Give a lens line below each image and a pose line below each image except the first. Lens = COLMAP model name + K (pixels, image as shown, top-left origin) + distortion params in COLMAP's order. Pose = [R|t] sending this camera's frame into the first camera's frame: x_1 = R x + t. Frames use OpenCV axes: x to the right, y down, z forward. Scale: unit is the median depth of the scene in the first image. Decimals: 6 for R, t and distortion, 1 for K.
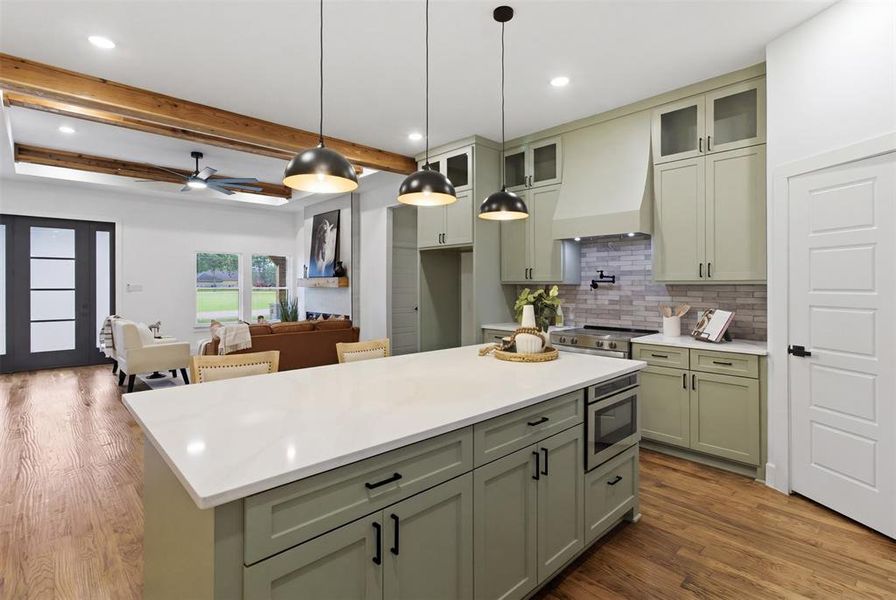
lens RADIAL K [[428.7, 0, 445.7], [0, 428.7, 283.6], [0, 0, 1]] dist [-0.001191, 0.000112]
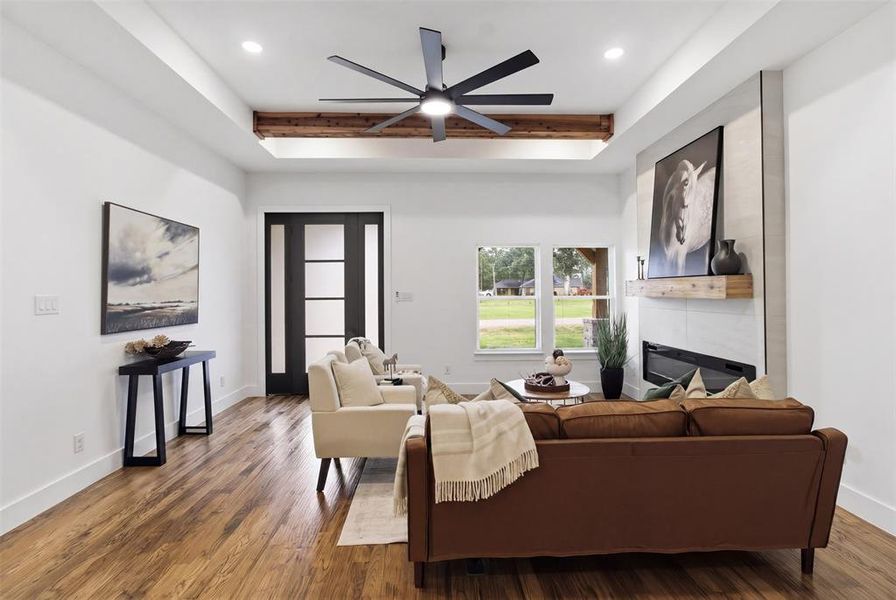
lens RADIAL K [[428.7, 0, 445.7], [0, 428.7, 283.6], [0, 0, 1]] dist [-0.001191, 0.000112]
pose [[0.751887, -0.012608, -0.659171, -0.175968], [0.003648, 0.999881, -0.014964, -0.001591], [0.659282, 0.008847, 0.751844, 0.484429]]
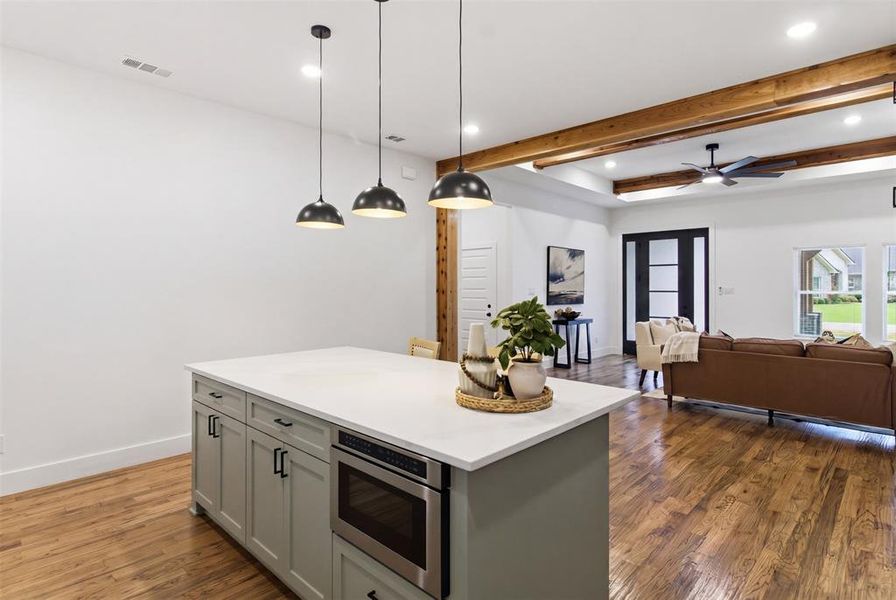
lens RADIAL K [[462.9, 0, 445.0], [0, 462.9, 289.1], [0, 0, 1]] dist [-0.000325, 0.000290]
pose [[0.056372, 0.009743, -0.998362, 0.304490], [-0.001049, 0.999952, 0.009699, -0.003891], [0.998409, 0.000500, 0.056380, 0.295312]]
